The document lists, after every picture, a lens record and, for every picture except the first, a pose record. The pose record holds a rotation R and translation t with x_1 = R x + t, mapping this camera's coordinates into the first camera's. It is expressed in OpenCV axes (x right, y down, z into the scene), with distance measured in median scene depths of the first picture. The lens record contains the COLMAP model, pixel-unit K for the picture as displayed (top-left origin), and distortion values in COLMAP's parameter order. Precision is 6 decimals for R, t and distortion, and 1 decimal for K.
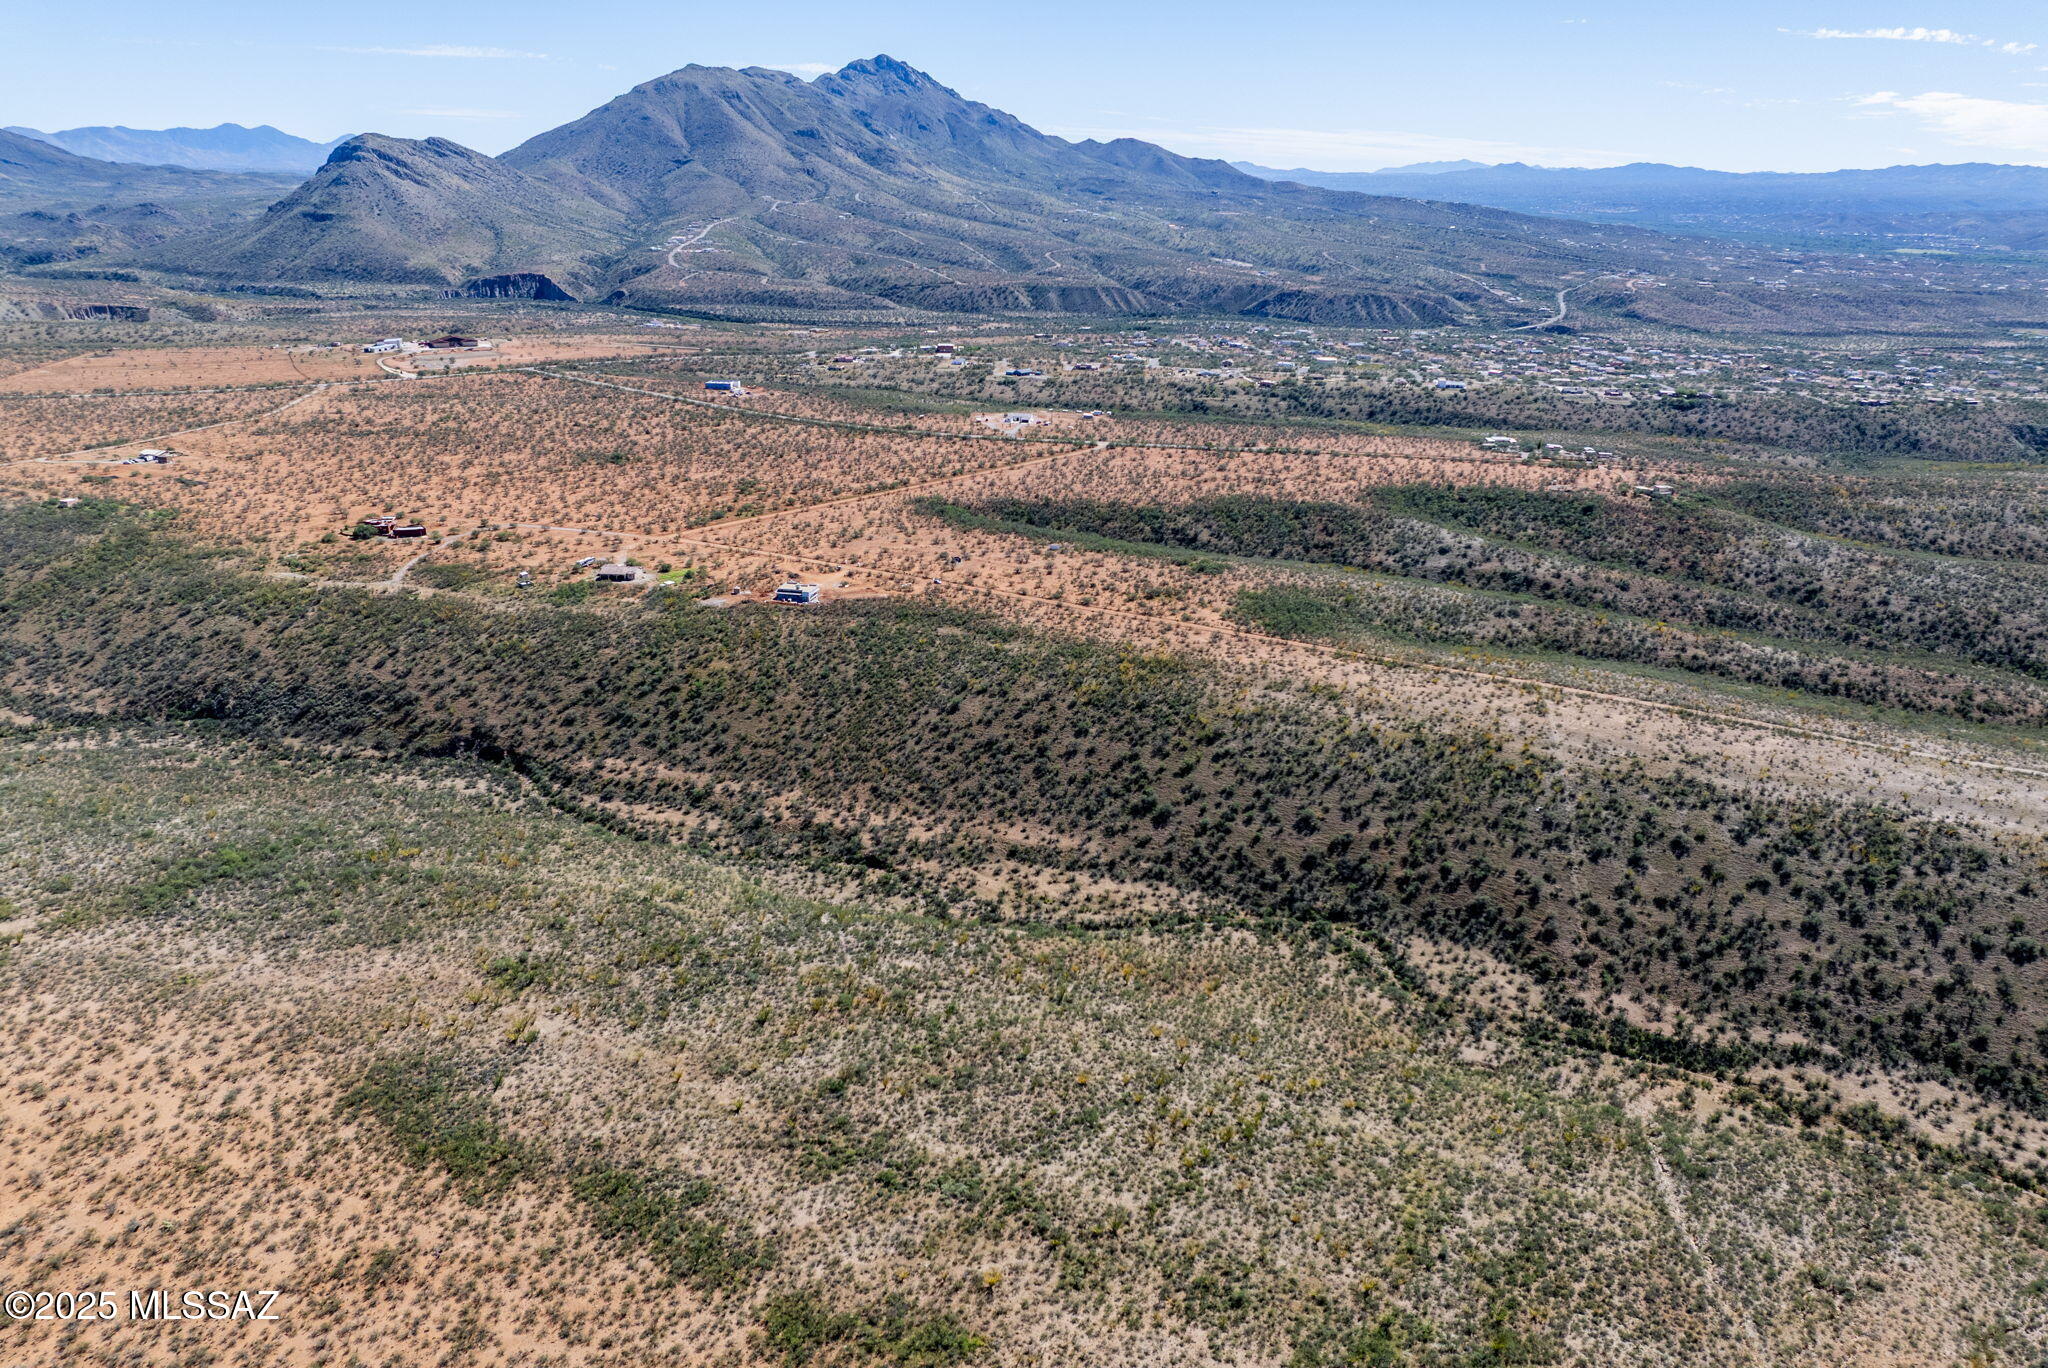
lens RADIAL K [[1441.5, 0, 1019.0], [0, 1441.5, 718.6], [0, 0, 1]] dist [-0.031835, -0.005212]
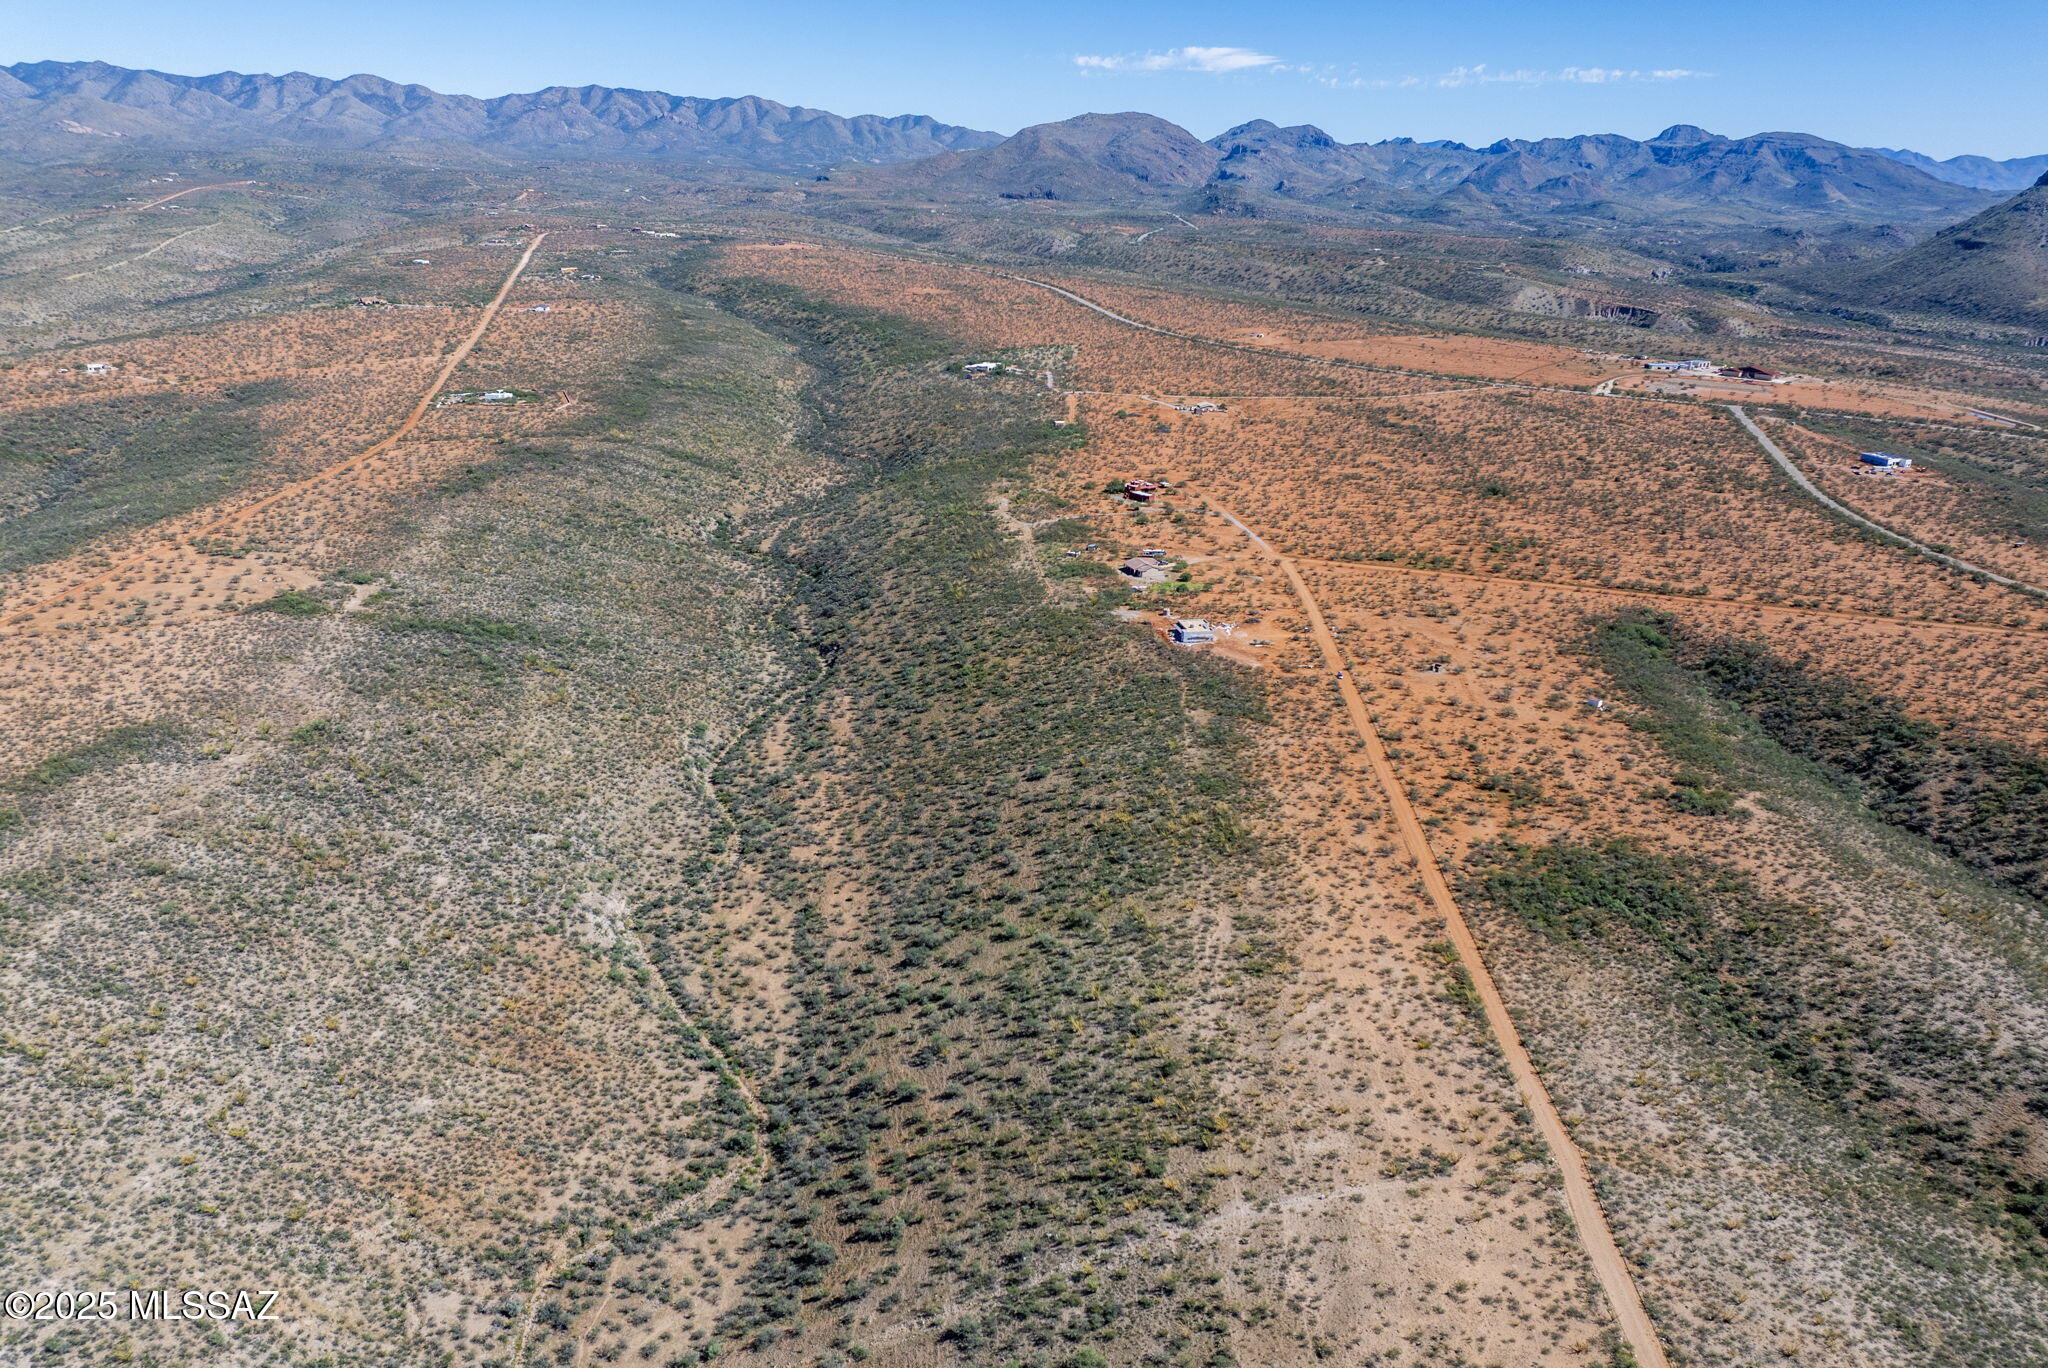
lens RADIAL K [[1442.4, 0, 1014.7], [0, 1442.4, 724.3], [0, 0, 1]] dist [-0.025440, -0.034677]
pose [[0.405102, 0.329167, -0.852960, 0.958983], [-0.339012, 0.920514, 0.194228, -0.283445], [0.849096, 0.210481, 0.484494, 0.829730]]
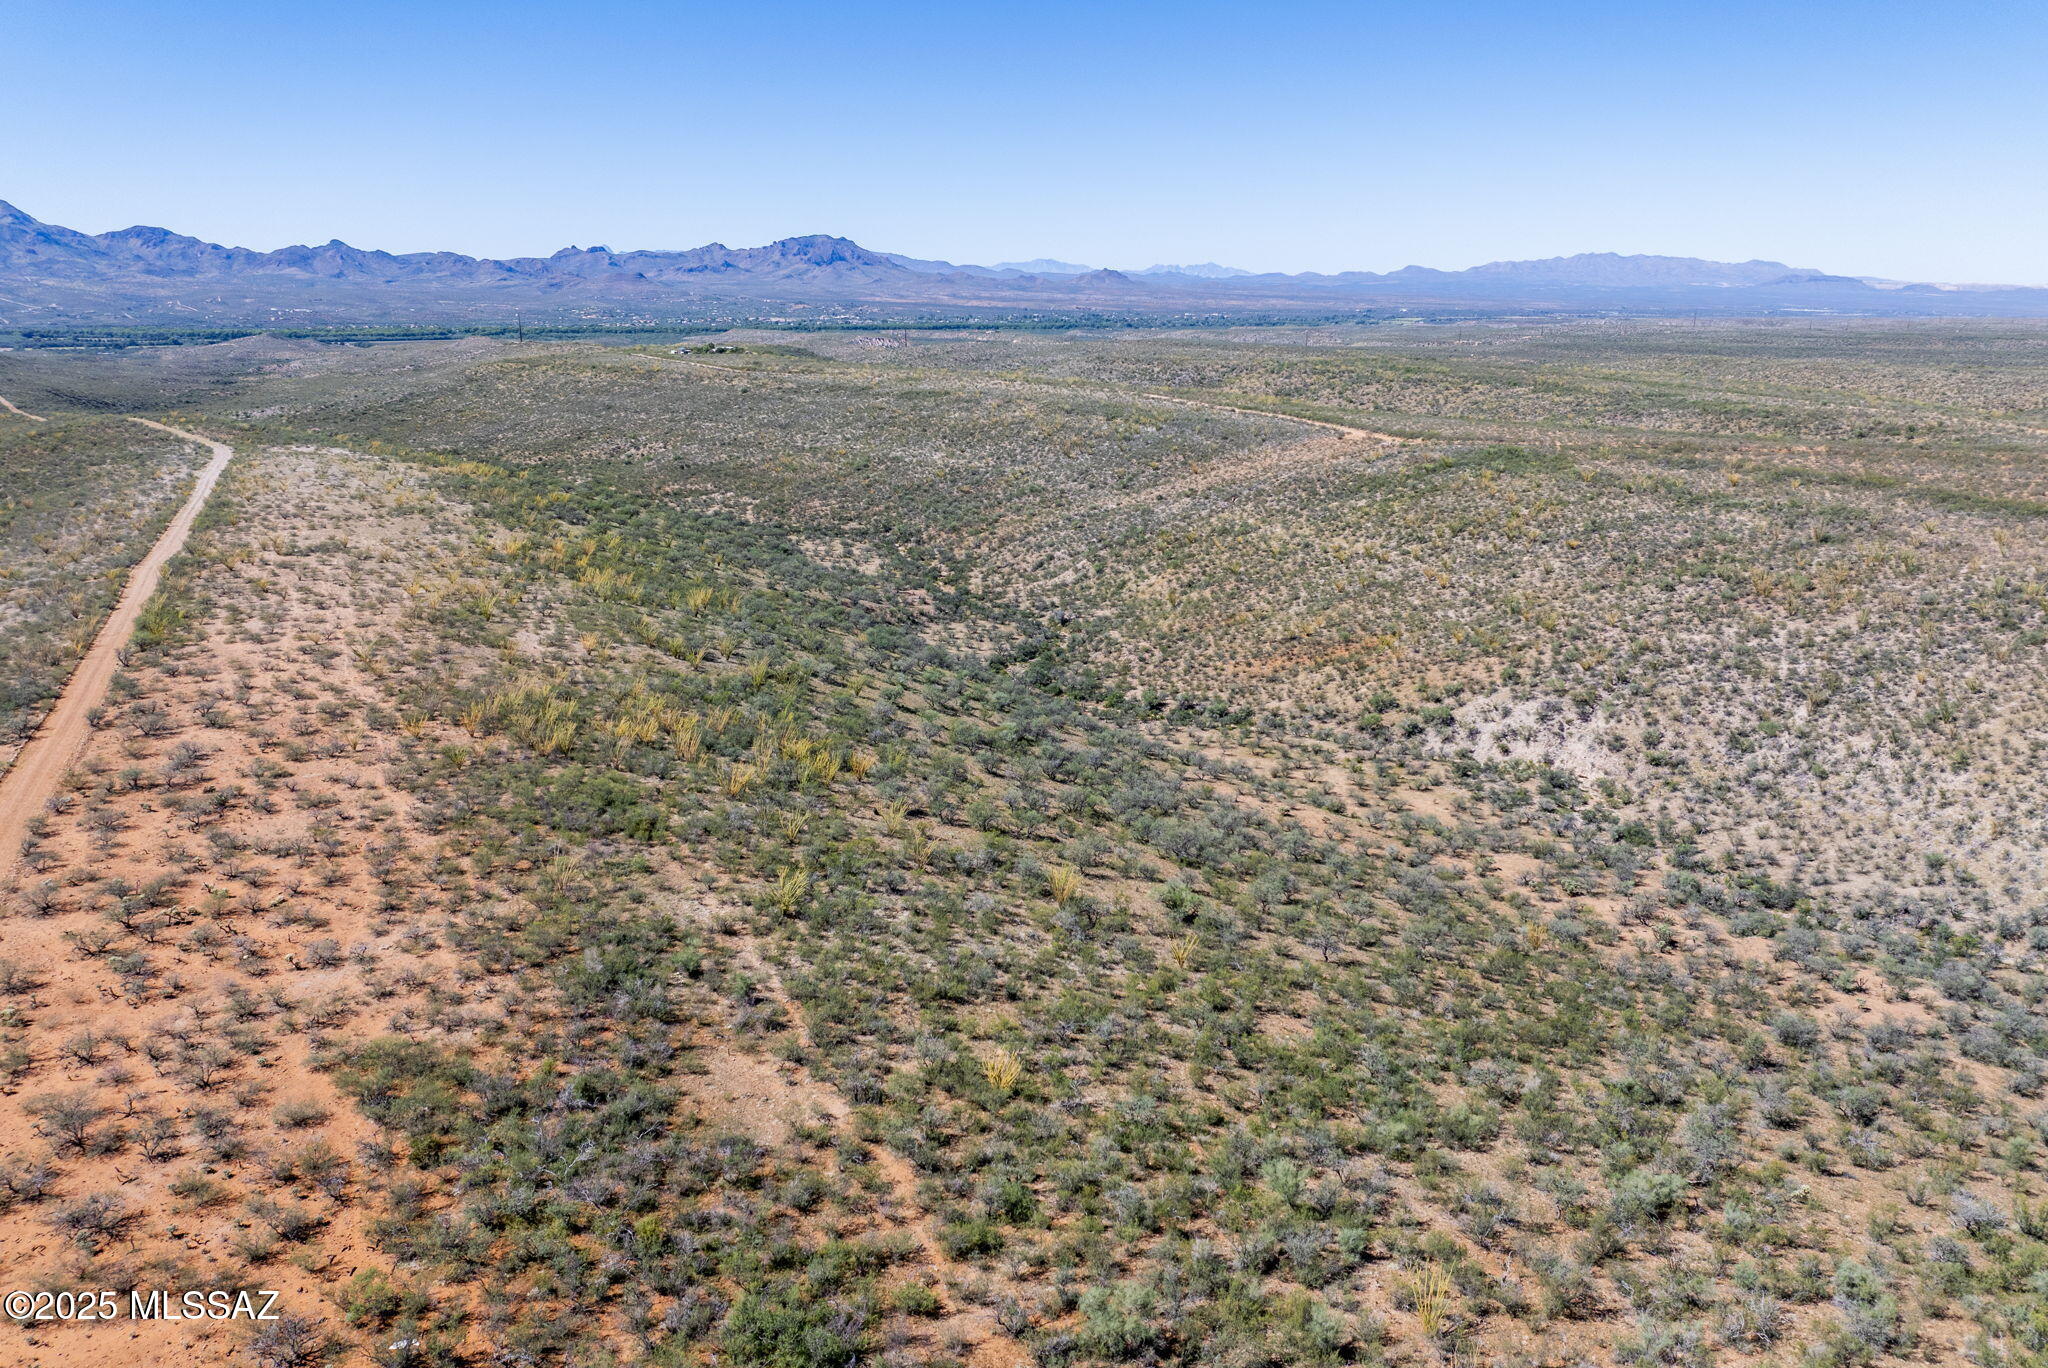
lens RADIAL K [[1441.5, 0, 1019.0], [0, 1441.5, 718.6], [0, 0, 1]] dist [-0.031835, -0.005212]
pose [[-0.784536, -0.196462, 0.588138, -0.248556], [0.208570, 0.809610, 0.548662, -0.277860], [-0.583954, 0.553113, -0.594192, 1.681057]]
